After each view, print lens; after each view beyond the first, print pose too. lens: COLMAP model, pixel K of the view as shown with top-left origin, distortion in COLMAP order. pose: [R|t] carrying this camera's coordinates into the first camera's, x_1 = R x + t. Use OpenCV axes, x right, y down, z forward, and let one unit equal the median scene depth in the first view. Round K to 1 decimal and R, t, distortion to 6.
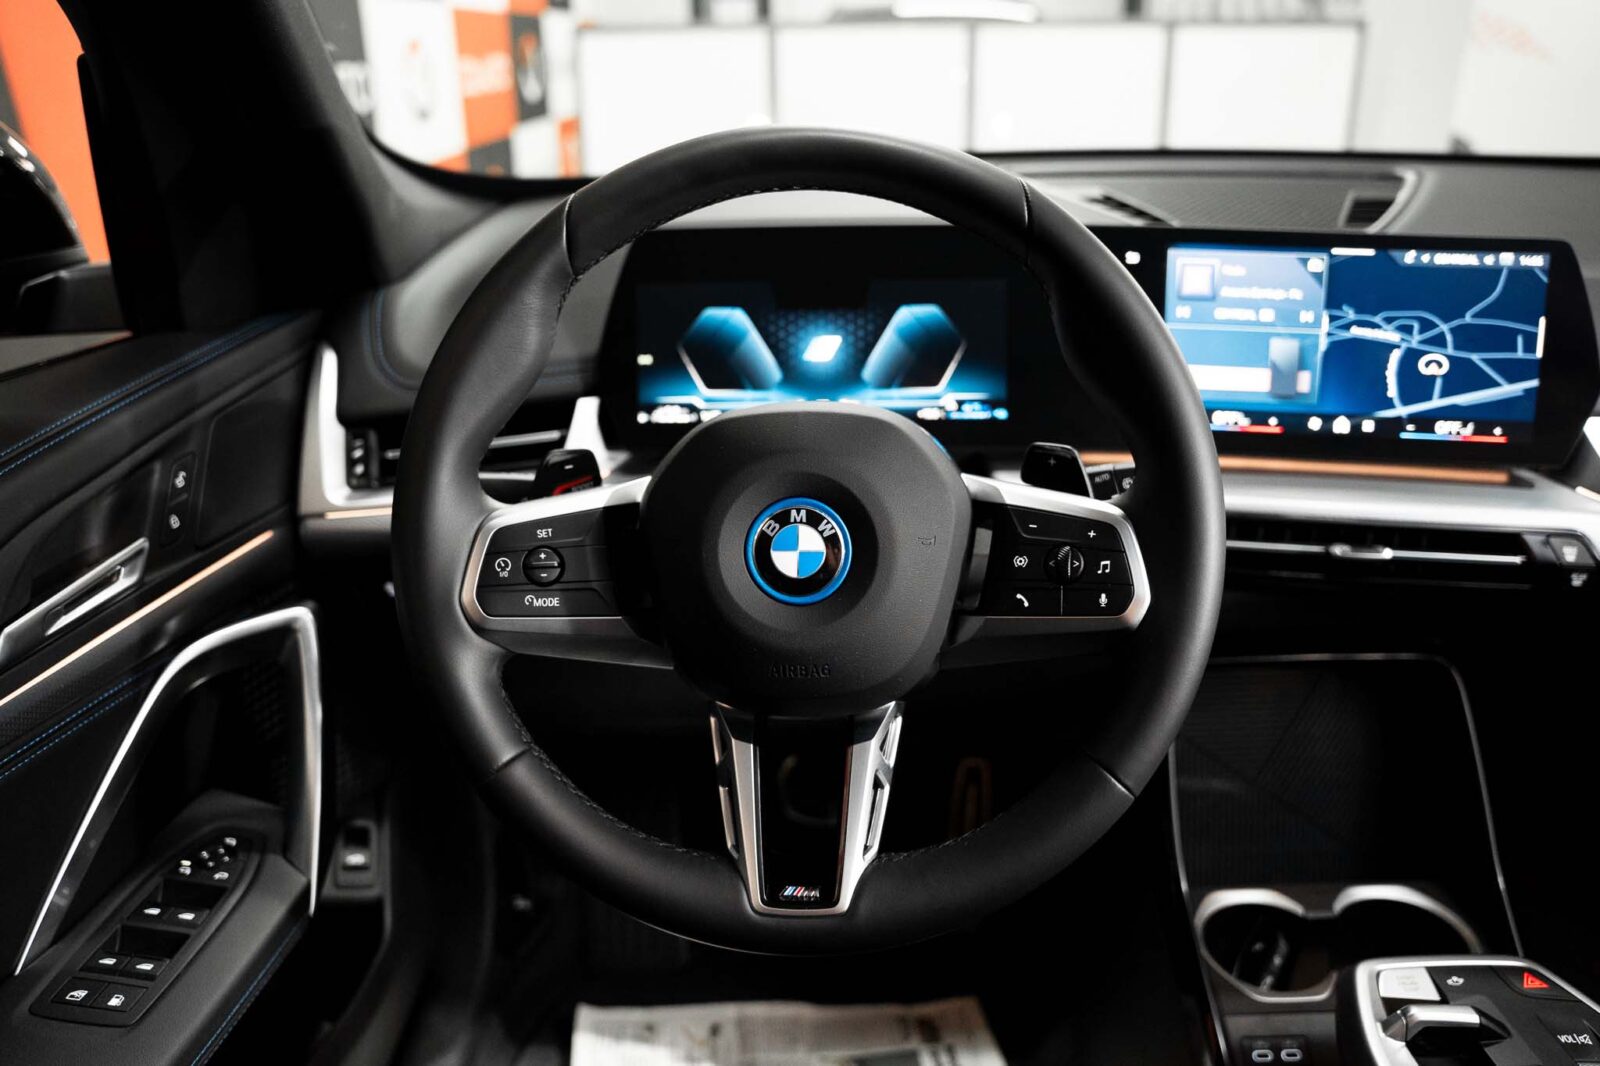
lens RADIAL K [[1140.0, 0, 794.5], [0, 1140.0, 537.0], [0, 0, 1]] dist [-0.172027, 0.114814]
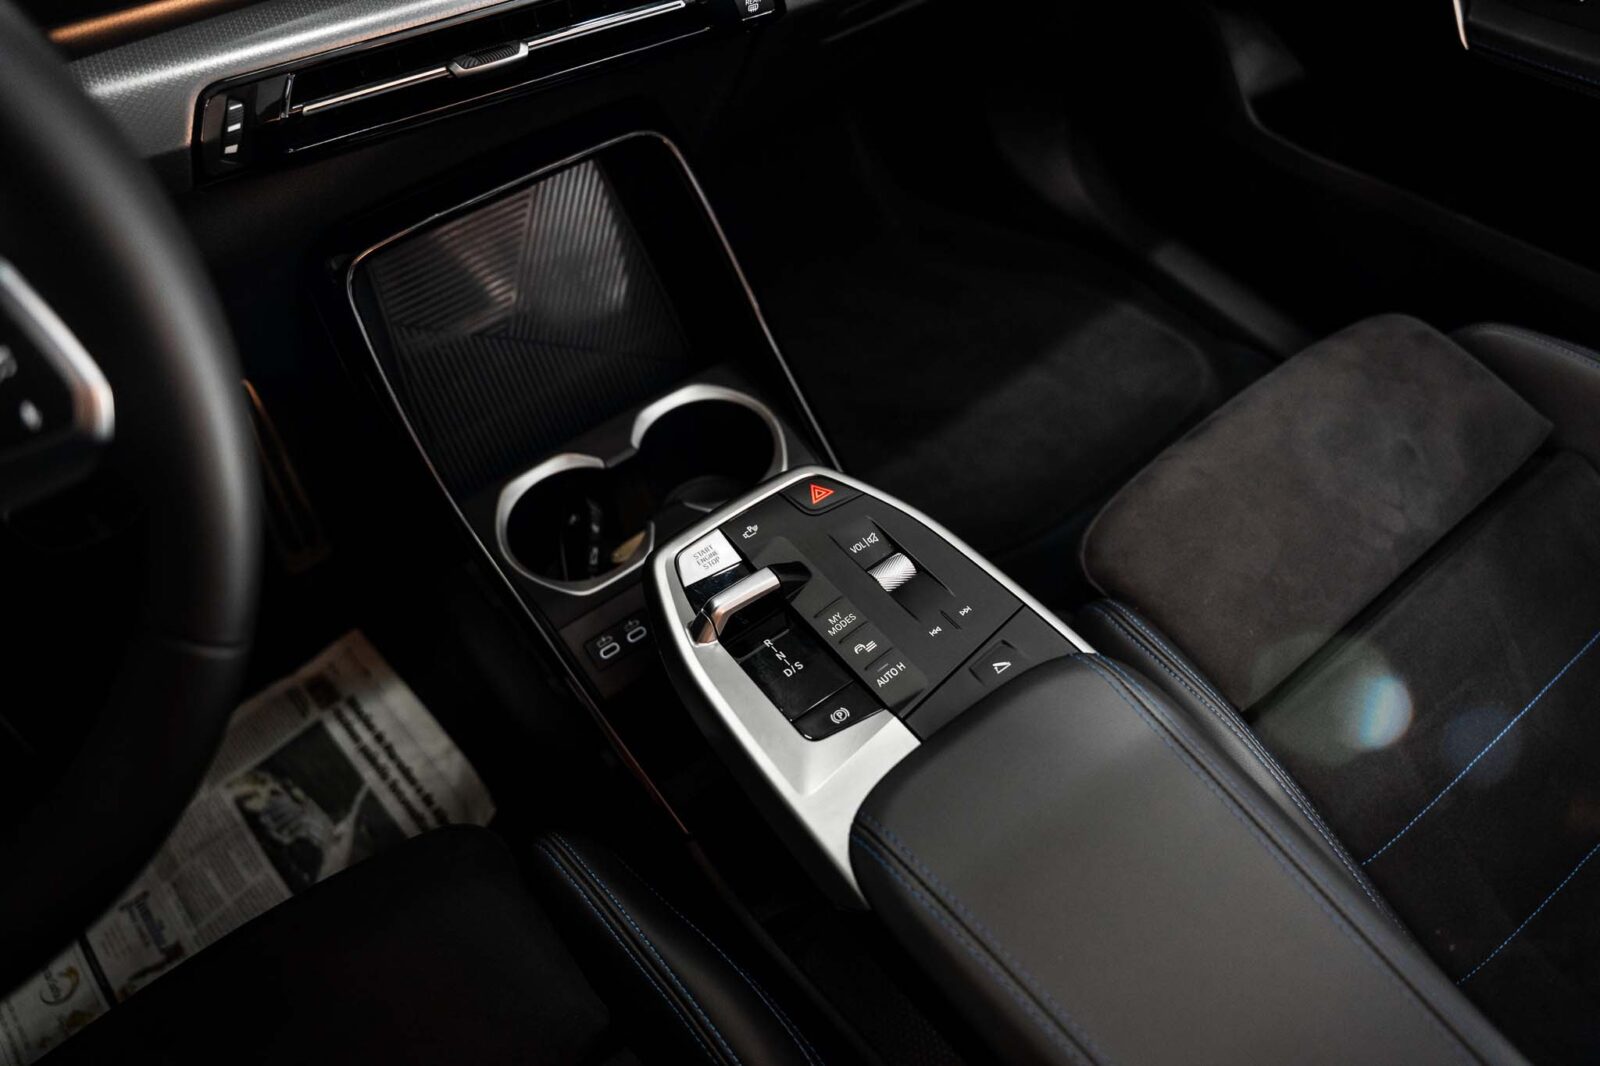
lens RADIAL K [[1094.7, 0, 800.0], [0, 1094.7, 533.0], [0, 0, 1]] dist [-0.121619, 0.001846]
pose [[0.788372, -0.491130, 0.370488, 0.264404], [0.244638, 0.802839, 0.543693, -0.064454], [-0.564466, -0.337997, 0.753085, 0.242587]]
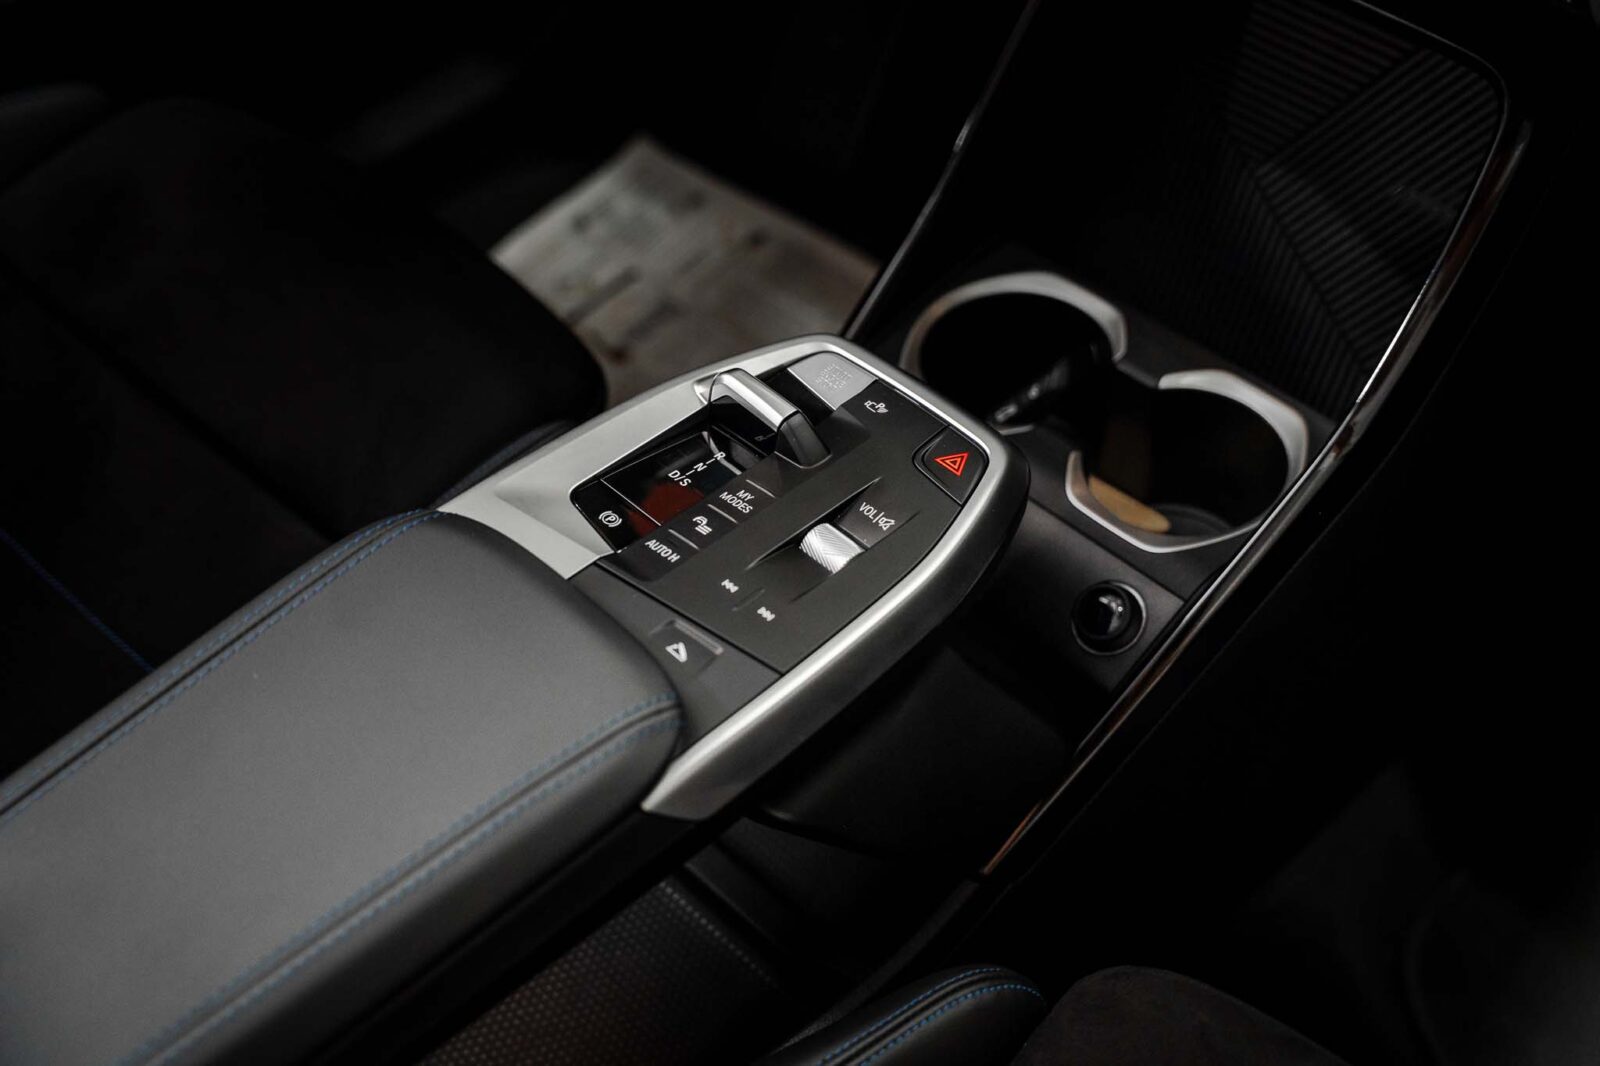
lens RADIAL K [[2031.8, 0, 800.0], [0, 2031.8, 533.0], [0, 0, 1]] dist [0.007290, -0.002589]
pose [[0.714358, 0.508044, -0.481232, 1.077996], [-0.233189, 0.821207, 0.520808, -0.161329], [0.659785, -0.259826, 0.705106, 0.021539]]
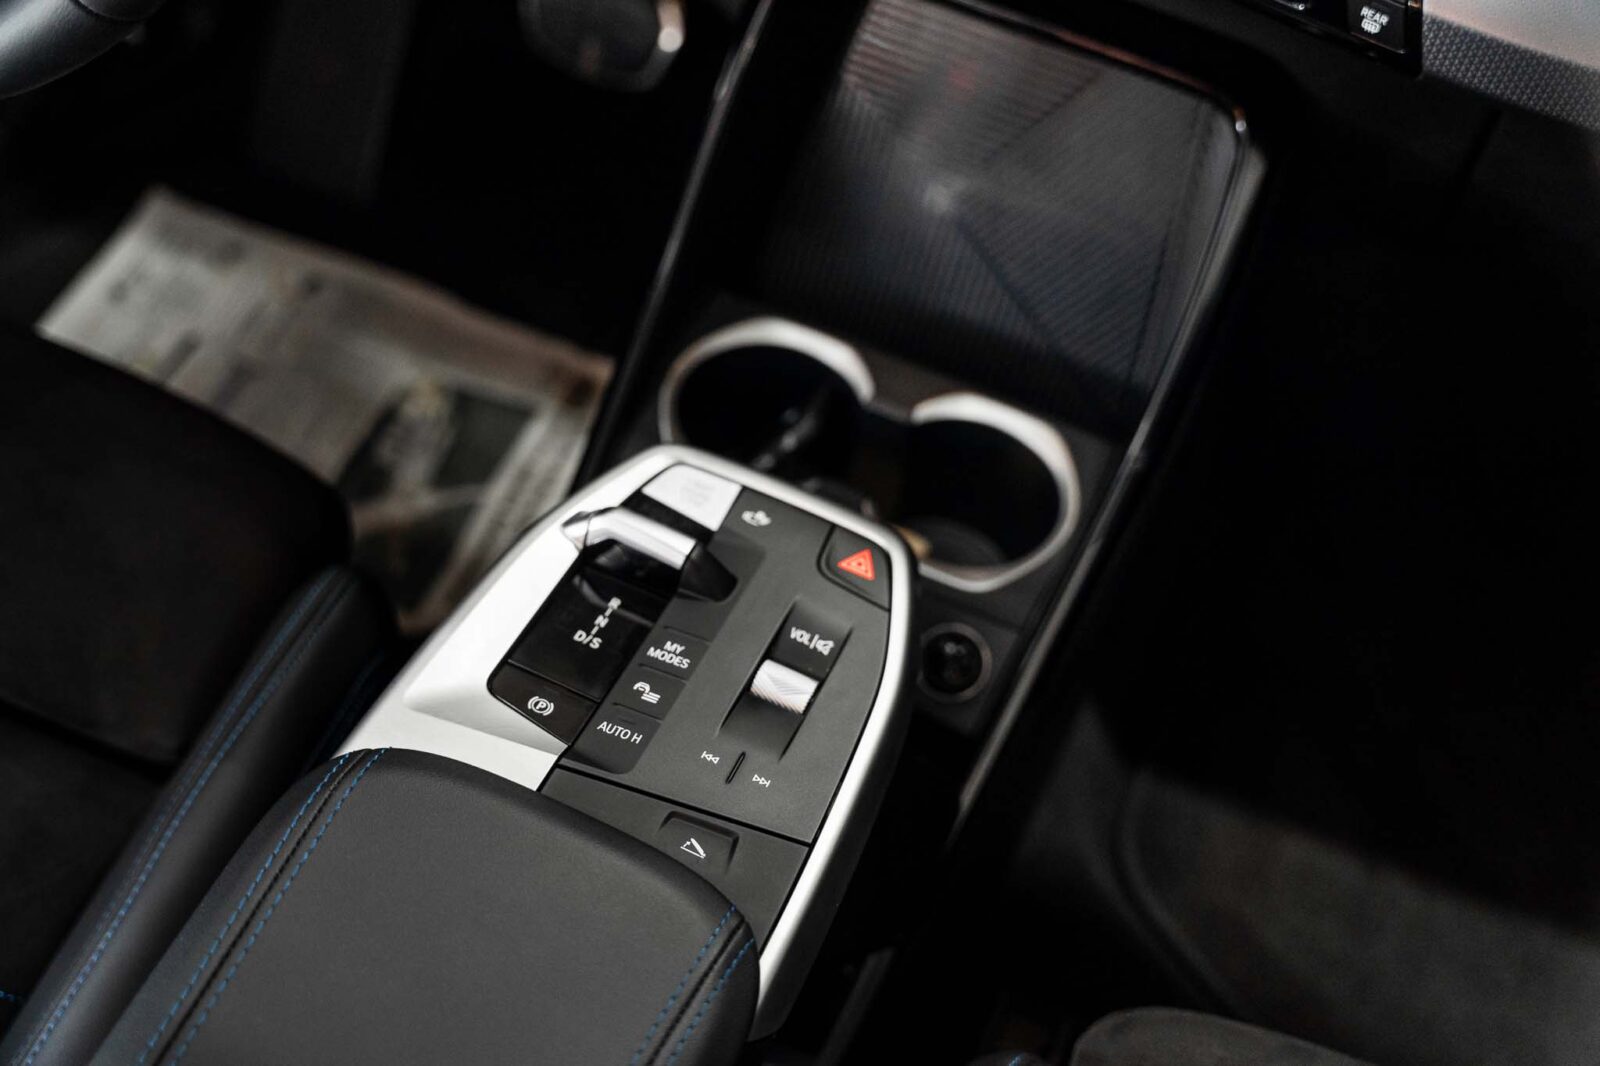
lens RADIAL K [[1756.0, 0, 800.0], [0, 1756.0, 533.0], [0, 0, 1]] dist [-0.014665, -0.007939]
pose [[0.915263, 0.376623, -0.142999, 0.688428], [-0.266539, 0.832288, 0.486060, -0.094880], [0.302078, -0.406757, 0.862147, 0.061461]]
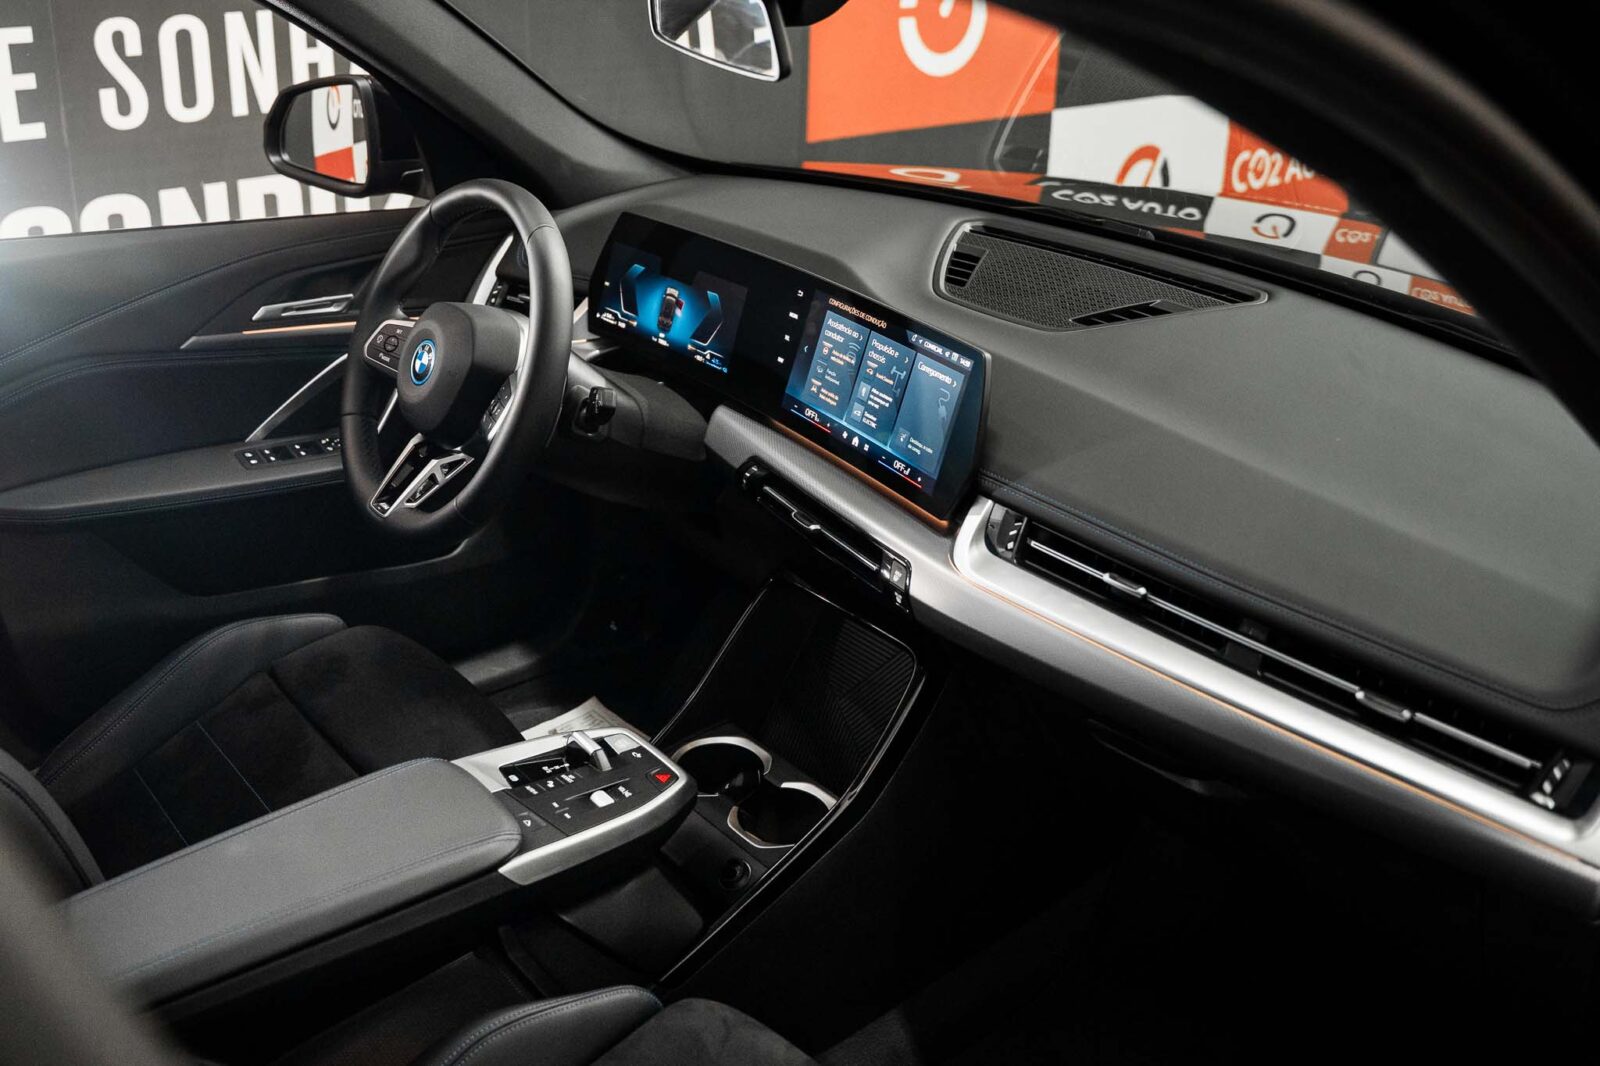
lens RADIAL K [[1396.2, 0, 754.8], [0, 1396.2, 423.1], [0, 0, 1]] dist [-0.151174, 0.013357]
pose [[0.654706, 0.310381, -0.689220, 1.727871], [-0.339200, 0.935483, 0.099069, -0.271225], [0.675503, 0.168922, 0.717748, -0.388654]]
